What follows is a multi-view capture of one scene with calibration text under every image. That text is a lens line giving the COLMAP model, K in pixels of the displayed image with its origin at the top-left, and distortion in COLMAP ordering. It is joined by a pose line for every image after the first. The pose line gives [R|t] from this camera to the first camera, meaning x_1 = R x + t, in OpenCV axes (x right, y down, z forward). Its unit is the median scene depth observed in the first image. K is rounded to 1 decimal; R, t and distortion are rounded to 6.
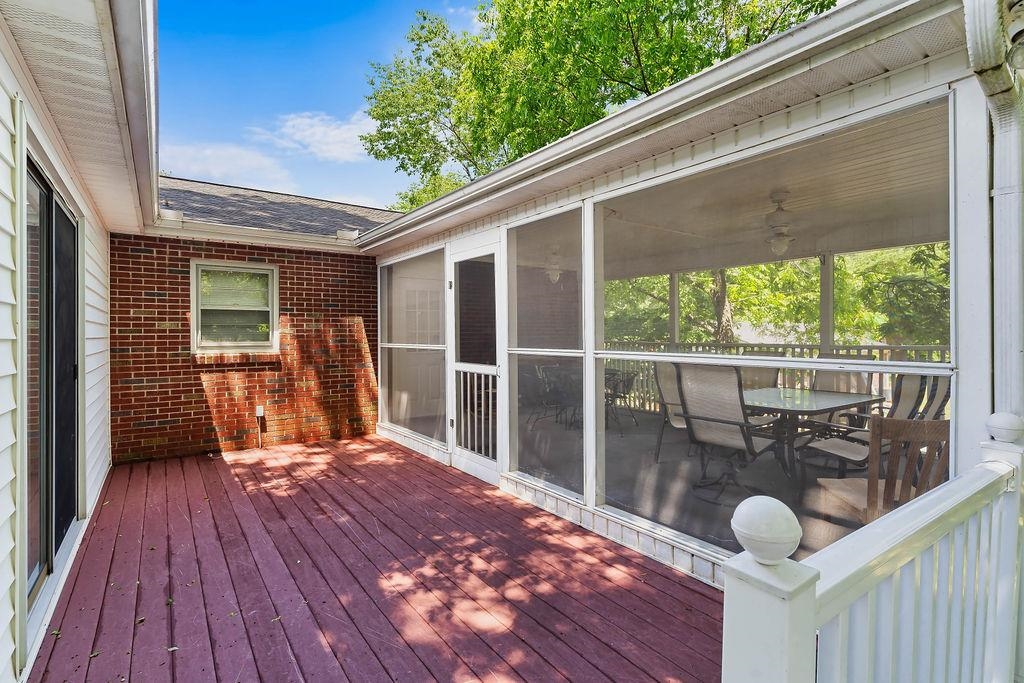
lens RADIAL K [[493.2, 0, 509.8], [0, 493.2, 333.0], [0, 0, 1]] dist [0.017316, 0.000122]
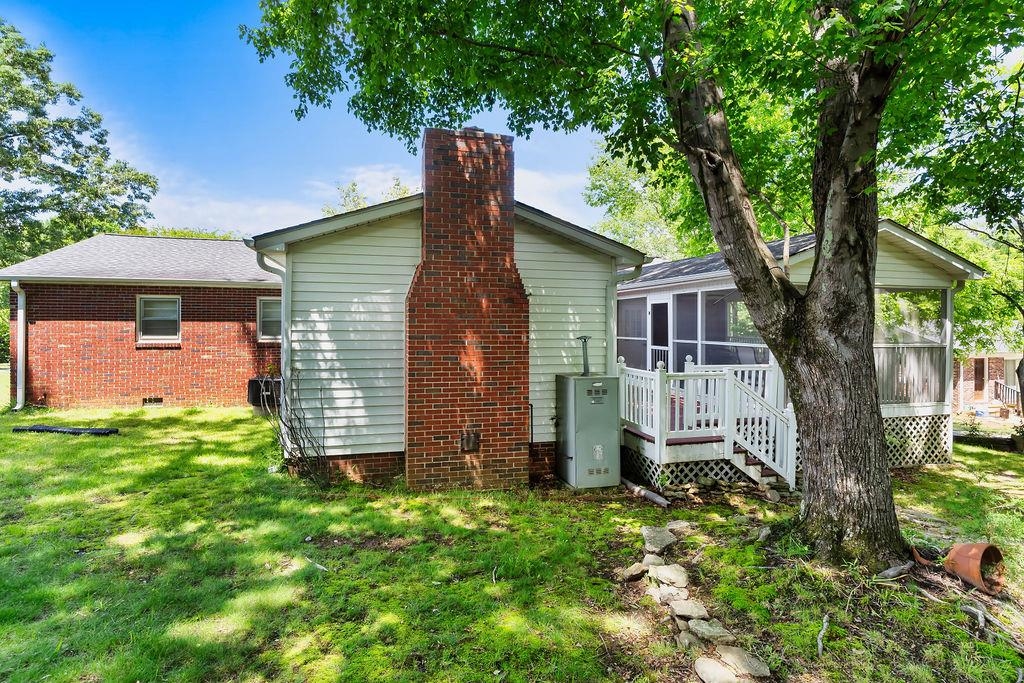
lens RADIAL K [[490.1, 0, 513.0], [0, 490.1, 325.6], [0, 0, 1]] dist [0.004632, 0.000058]
pose [[0.933108, 0.007006, -0.359528, 0.132195], [-0.004350, 0.999957, 0.008195, -0.059181], [0.359570, -0.006083, 0.933098, -1.623010]]
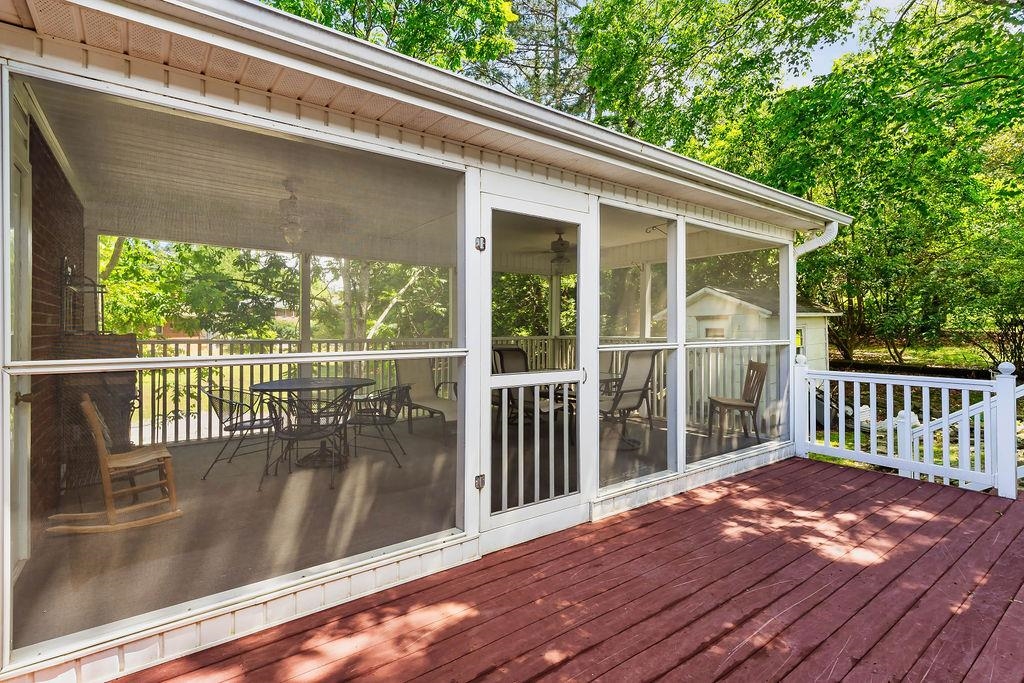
lens RADIAL K [[490.1, 0, 513.0], [0, 490.1, 325.6], [0, 0, 1]] dist [0.004632, 0.000058]
pose [[-0.019366, 0.008599, 0.999775, -0.775187], [-0.002987, 0.999958, -0.008658, 0.004576], [-0.999808, -0.003154, -0.019339, 1.083130]]
